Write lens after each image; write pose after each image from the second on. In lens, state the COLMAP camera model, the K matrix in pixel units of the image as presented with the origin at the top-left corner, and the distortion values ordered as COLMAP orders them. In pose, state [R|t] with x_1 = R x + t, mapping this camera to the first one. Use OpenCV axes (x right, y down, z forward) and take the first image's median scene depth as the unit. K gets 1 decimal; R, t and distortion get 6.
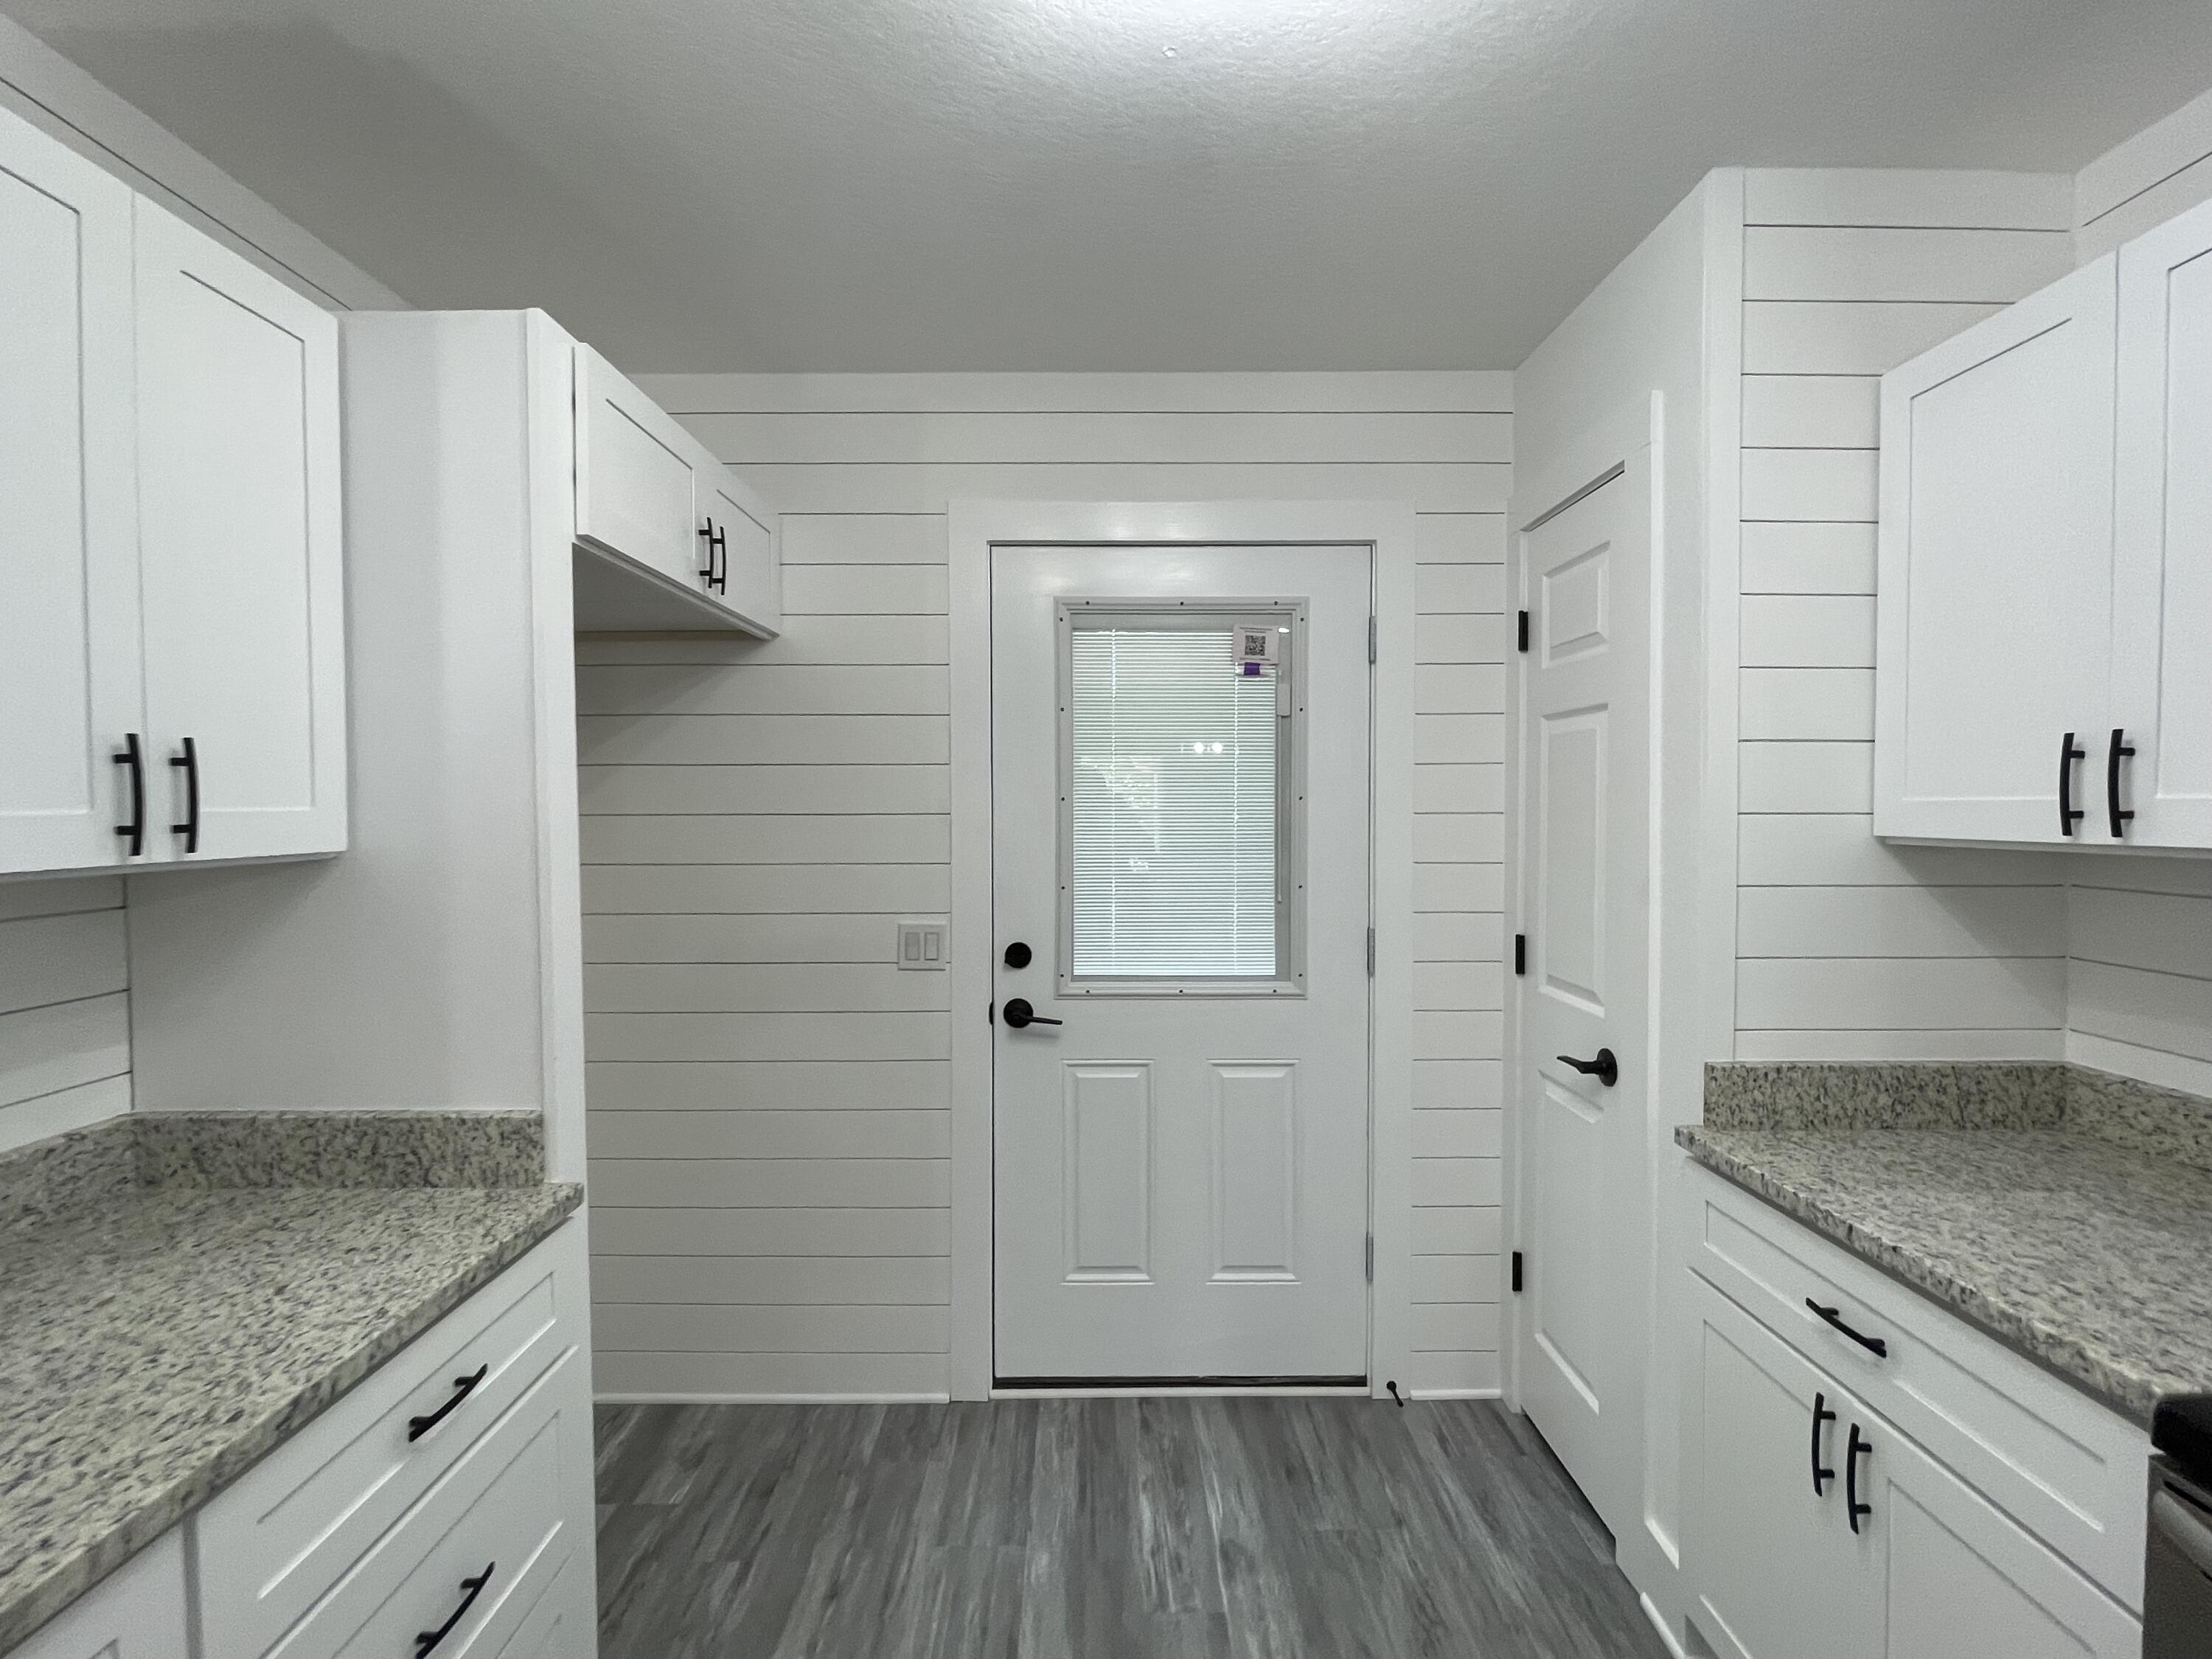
lens RADIAL K [[1007.6, 0, 1102.7], [0, 1007.6, 834.0], [0, 0, 1]] dist [-0.000265, 0.000505]
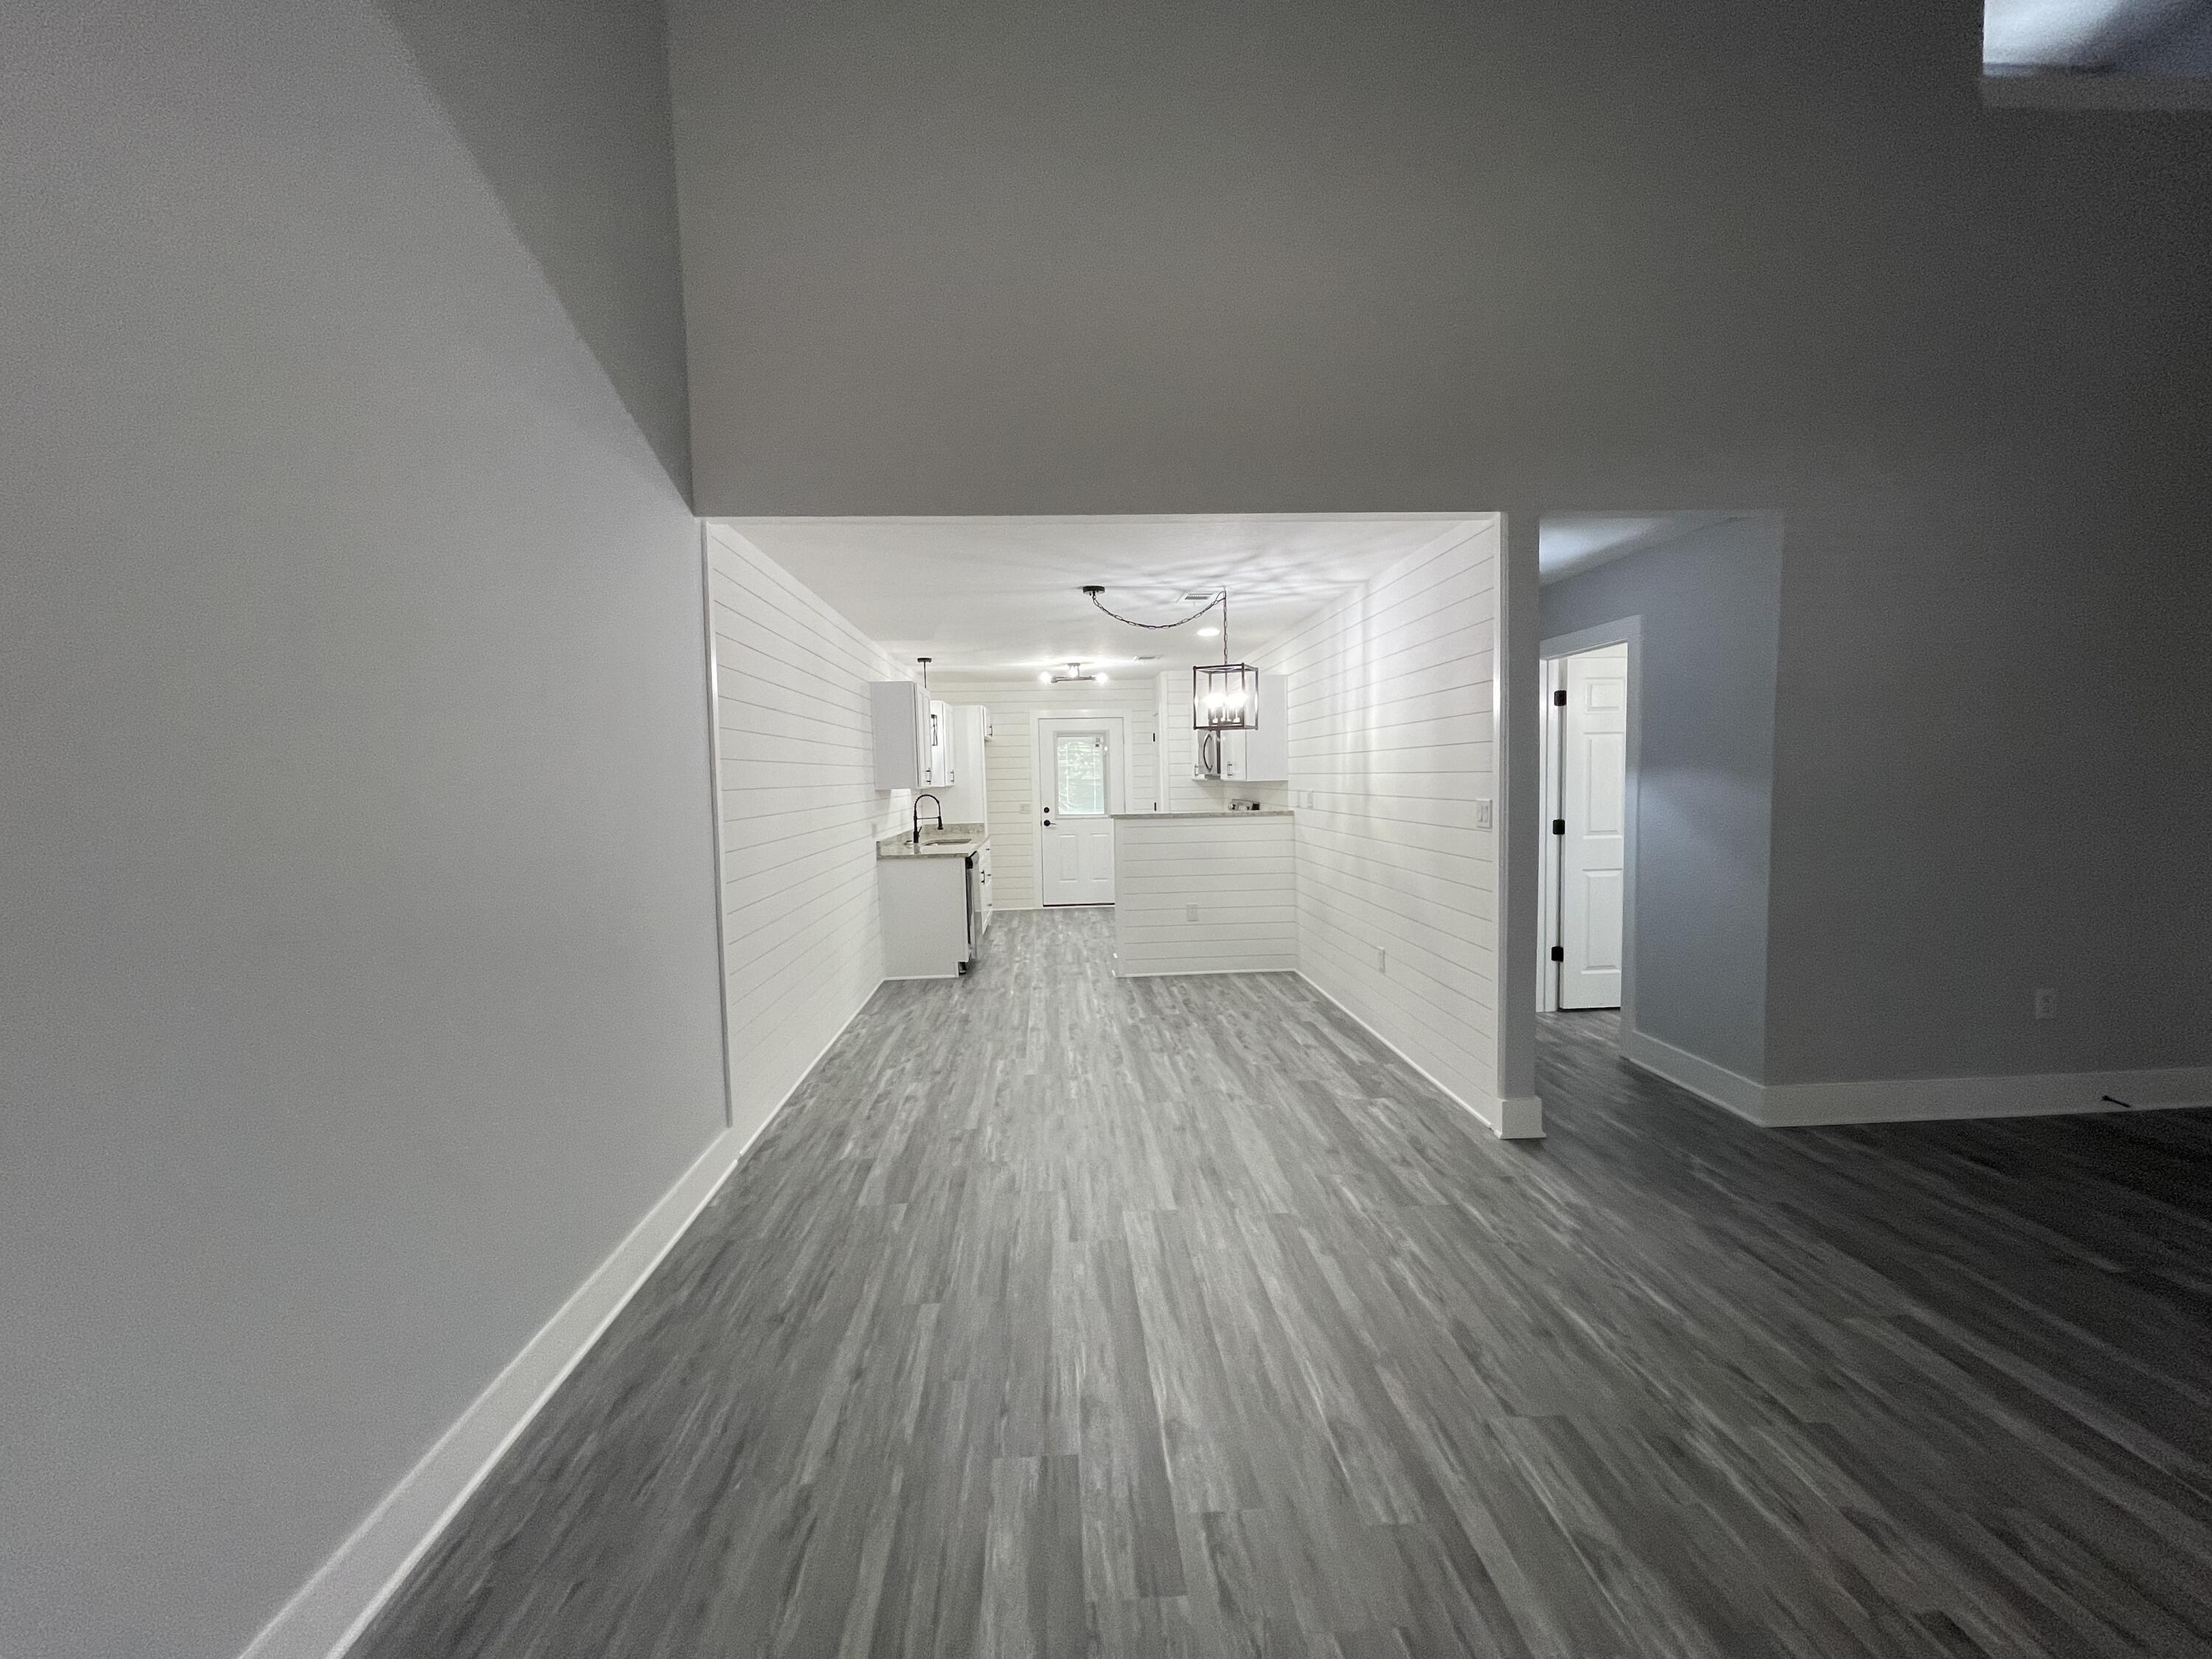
lens RADIAL K [[895.2, 0, 1099.1], [0, 895.2, 834.4], [0, 0, 1]] dist [0.000535, -0.000321]
pose [[0.998605, -0.021525, 0.048223, -0.053475], [0.019770, 0.999135, 0.036575, 0.103348], [-0.048968, -0.035571, 0.998167, -3.547617]]
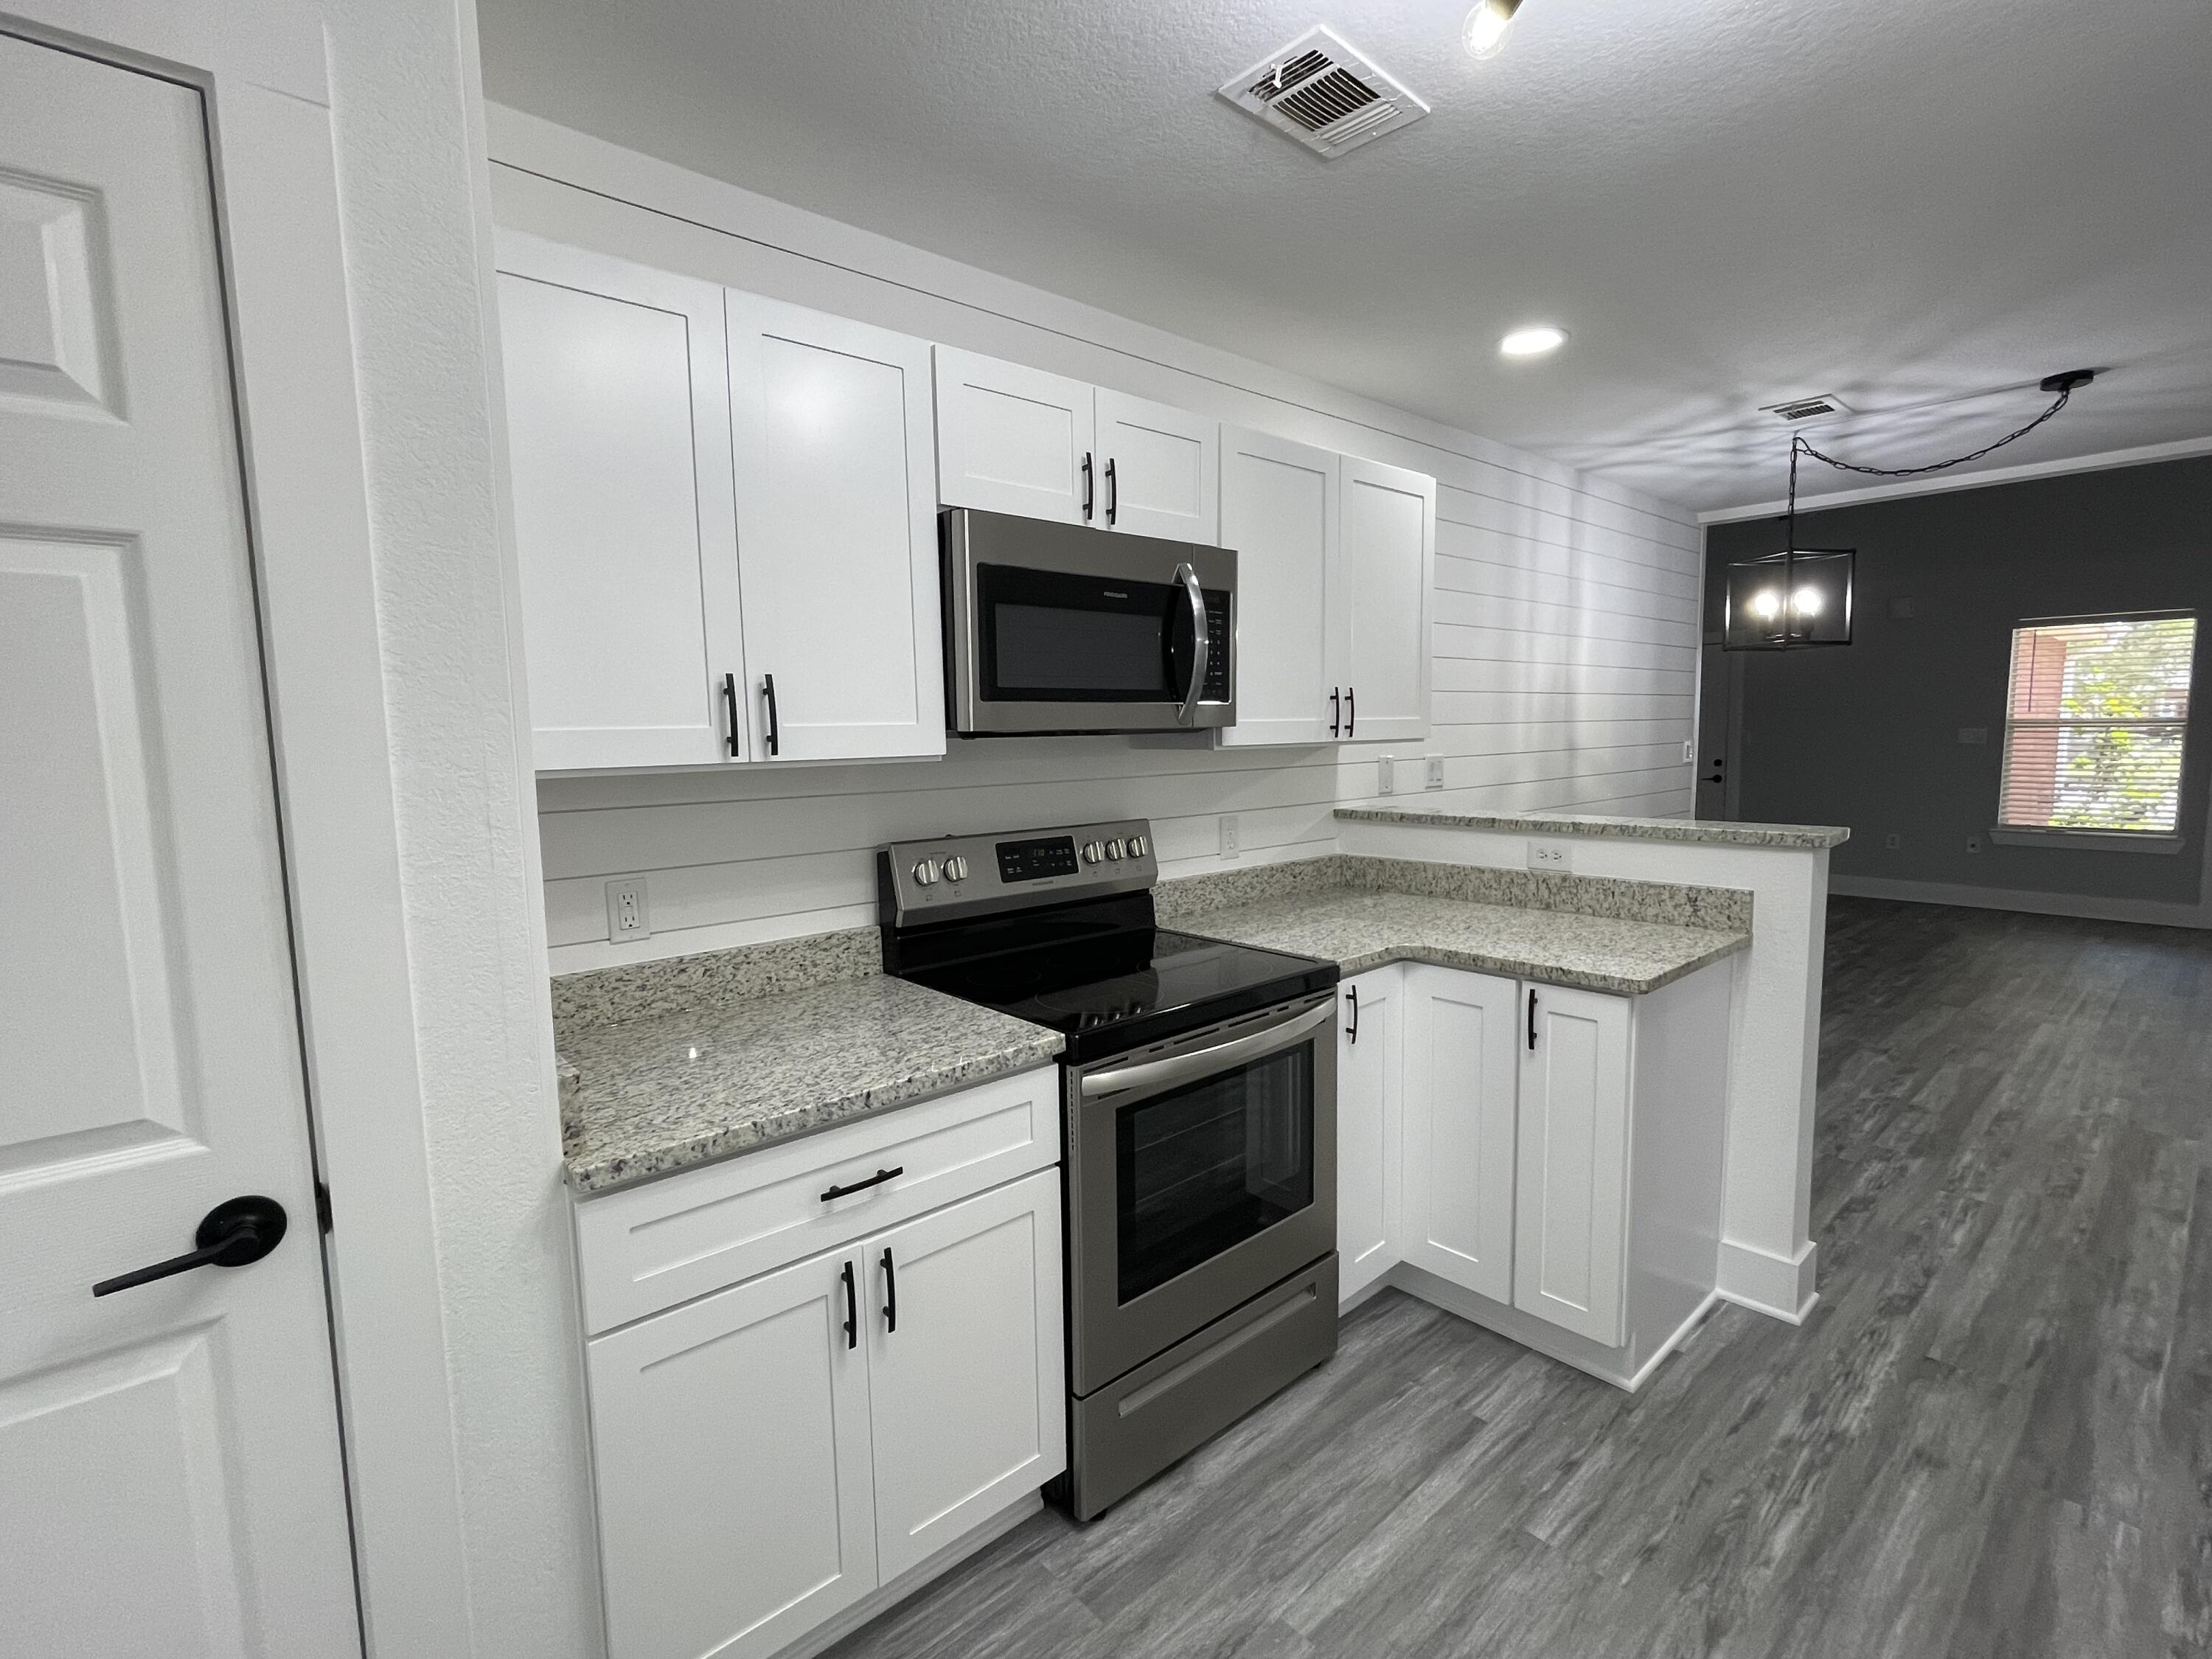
lens RADIAL K [[1007.6, 0, 1102.7], [0, 1007.6, 834.0], [0, 0, 1]] dist [-0.000265, 0.000505]
pose [[-0.652213, -0.064873, 0.755255, -0.180156], [0.041936, 0.991718, 0.121399, -0.022570], [-0.756875, 0.110850, -0.644091, 0.940275]]
